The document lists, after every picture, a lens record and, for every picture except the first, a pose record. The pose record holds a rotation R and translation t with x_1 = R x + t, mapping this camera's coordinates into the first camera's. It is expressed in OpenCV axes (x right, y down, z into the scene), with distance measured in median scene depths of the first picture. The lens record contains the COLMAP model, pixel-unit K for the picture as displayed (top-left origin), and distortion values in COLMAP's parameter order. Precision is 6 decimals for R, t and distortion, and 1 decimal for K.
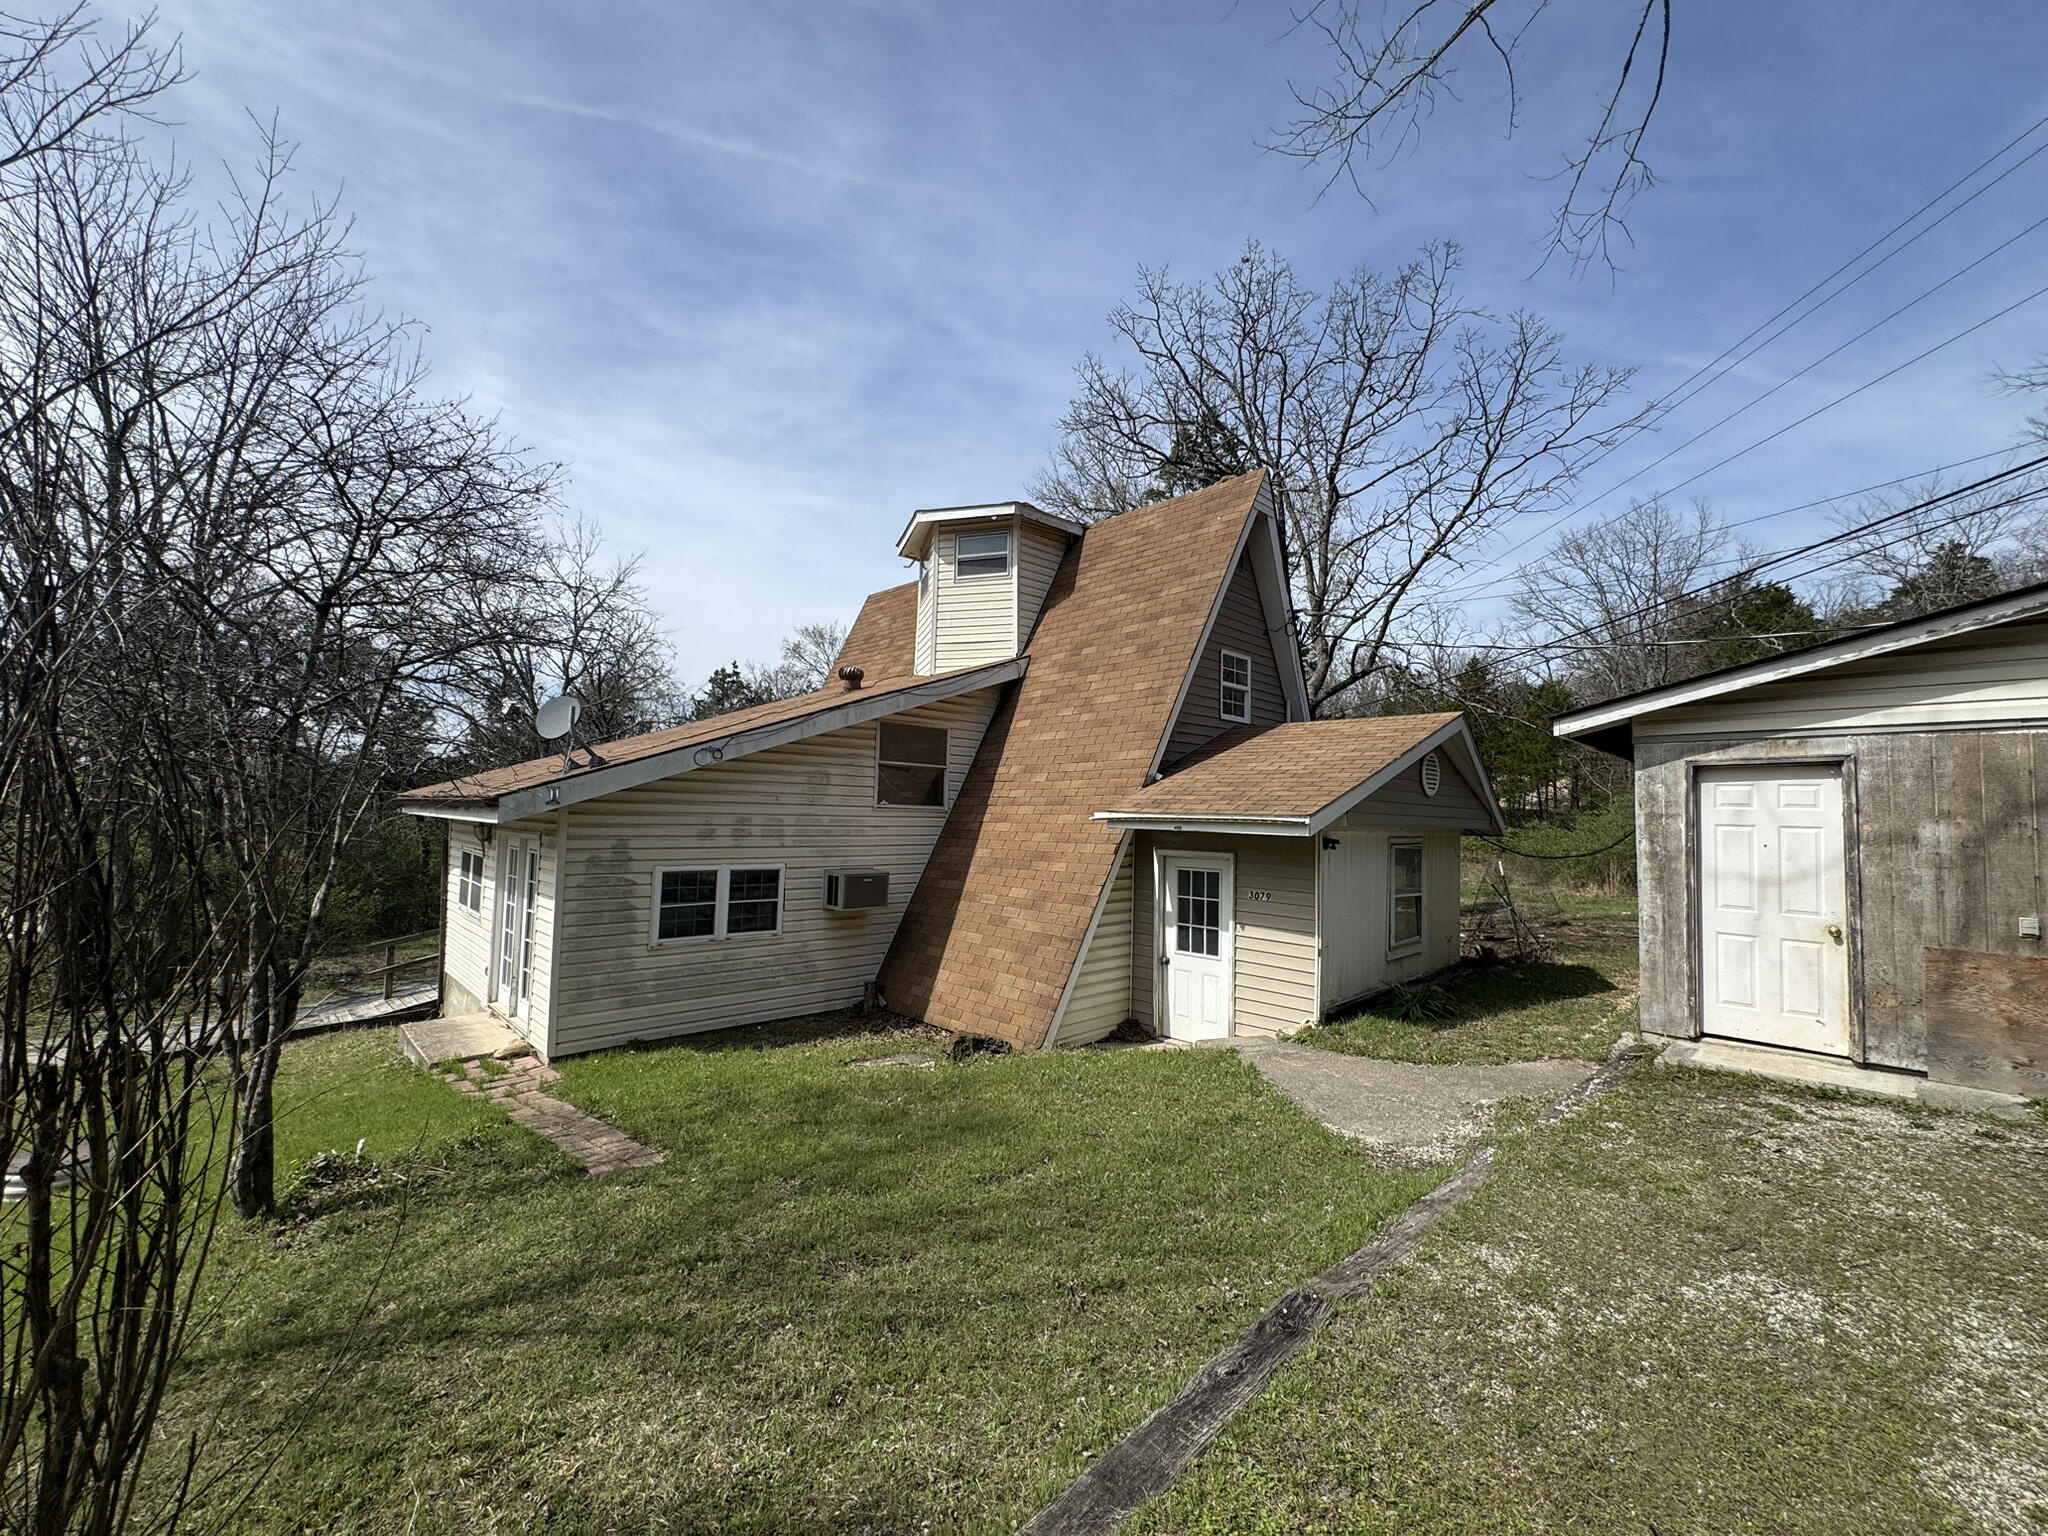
lens RADIAL K [[819.6, 0, 1022.8], [0, 819.6, 767.9], [0, 0, 1]] dist [-0.001277, 0.000680]
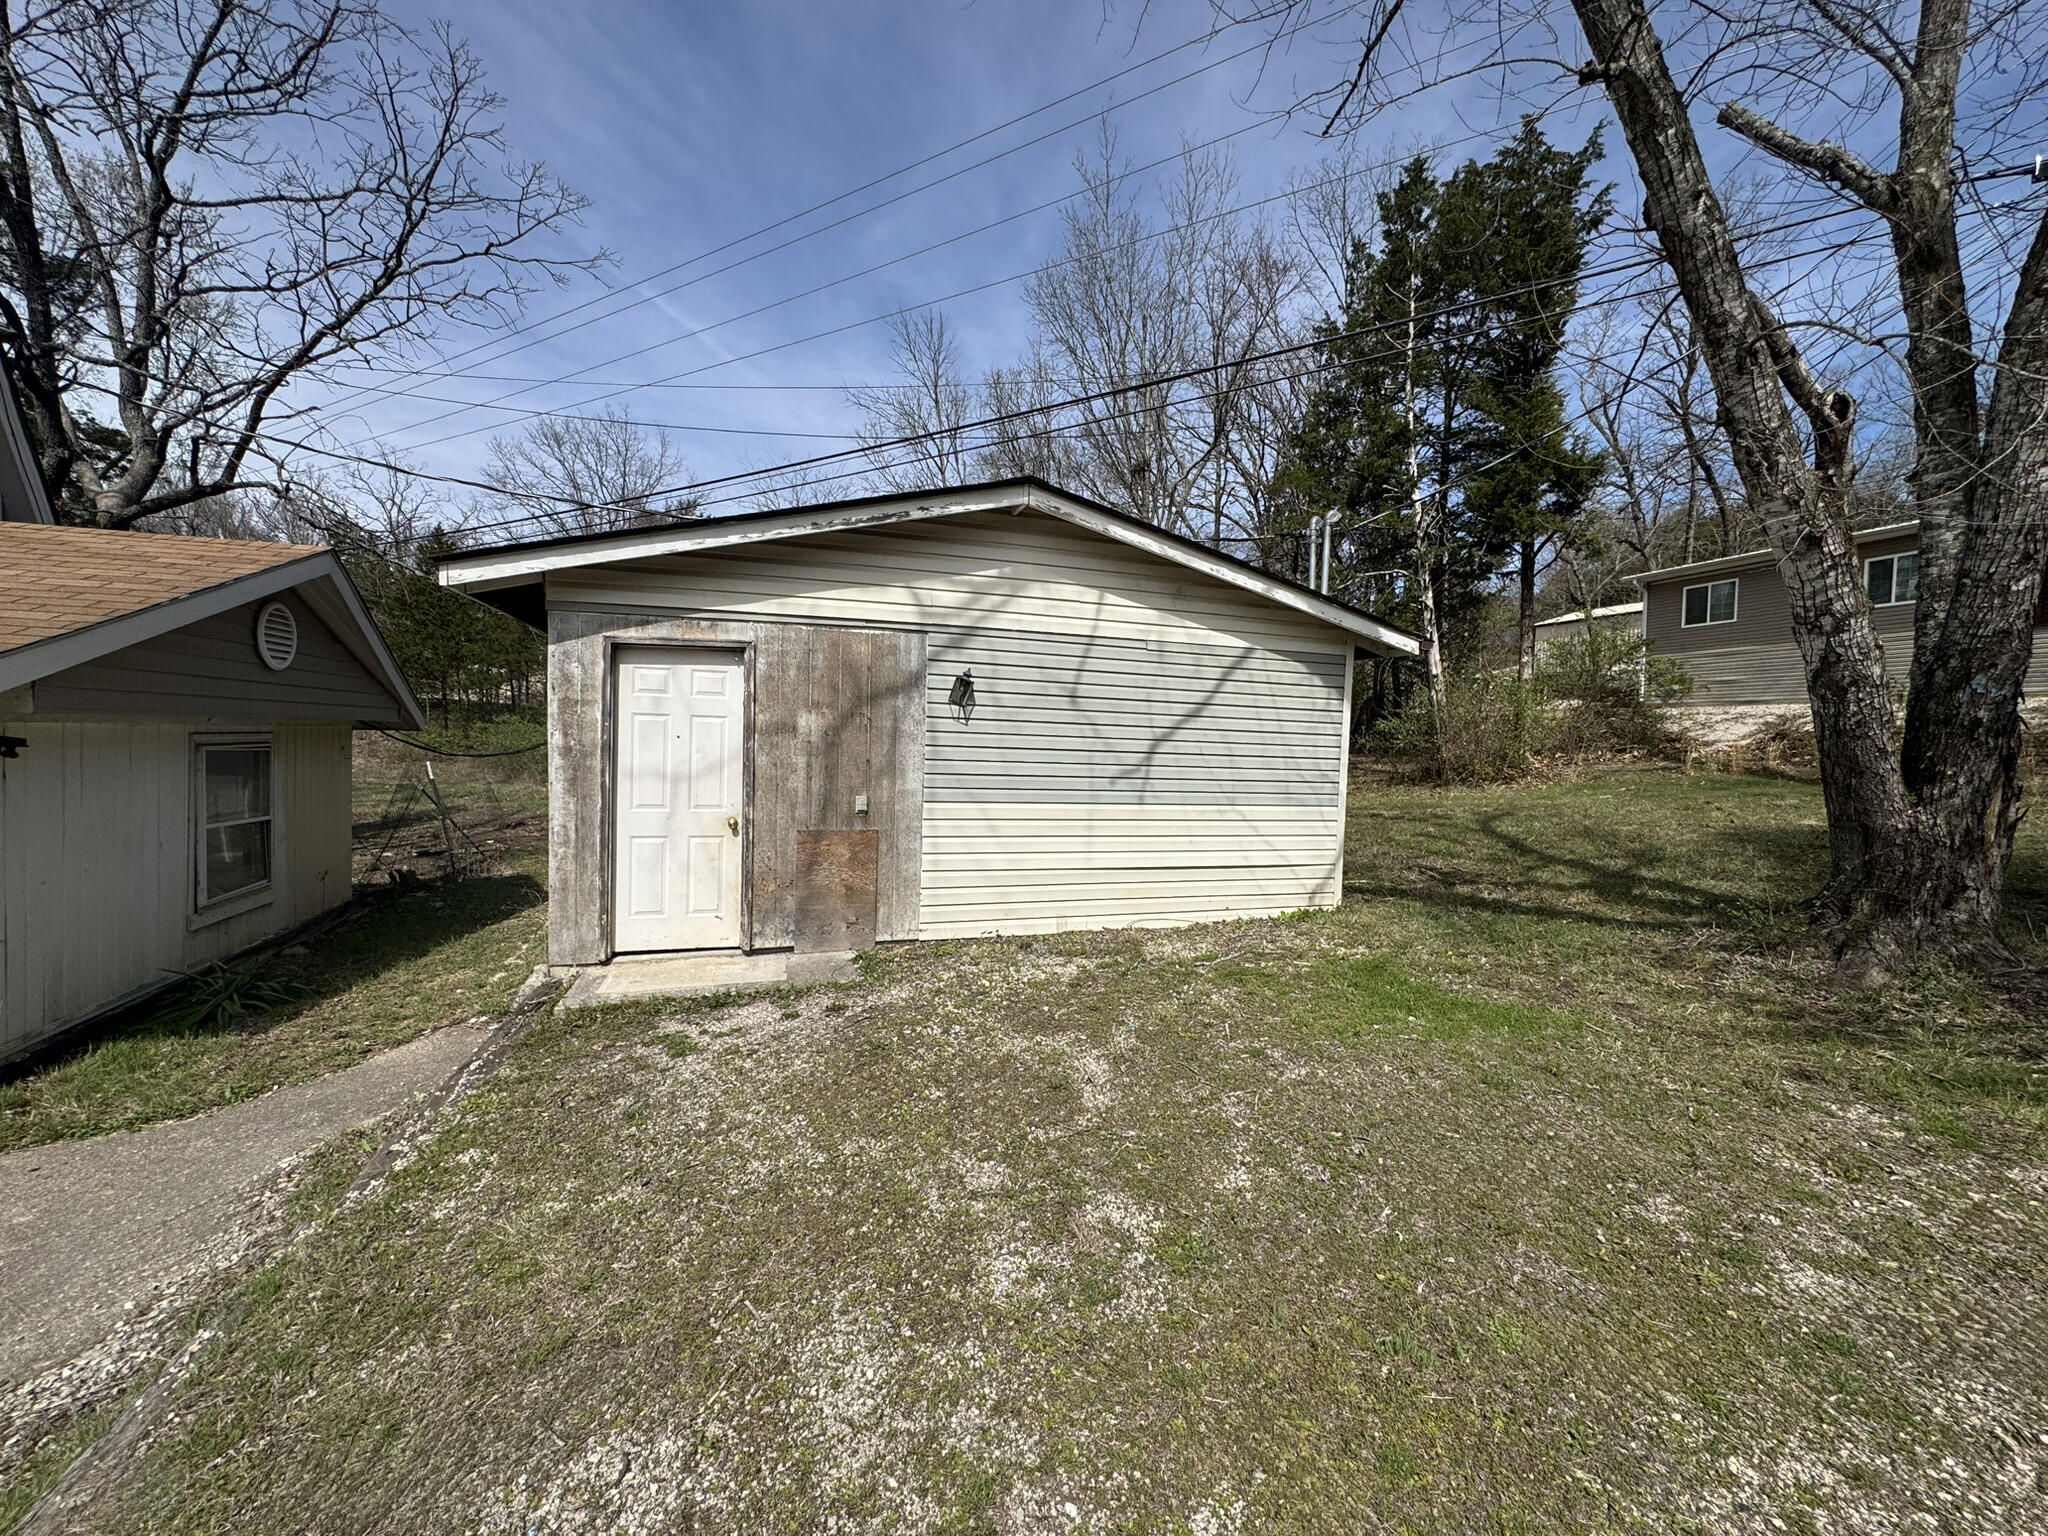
lens RADIAL K [[819.6, 0, 1022.8], [0, 819.6, 767.9], [0, 0, 1]] dist [-0.001277, 0.000680]
pose [[0.446292, -0.049769, 0.893503, 0.257645], [-0.064330, 0.994085, 0.087503, 0.024611], [-0.892572, -0.096531, 0.440450, 0.249975]]
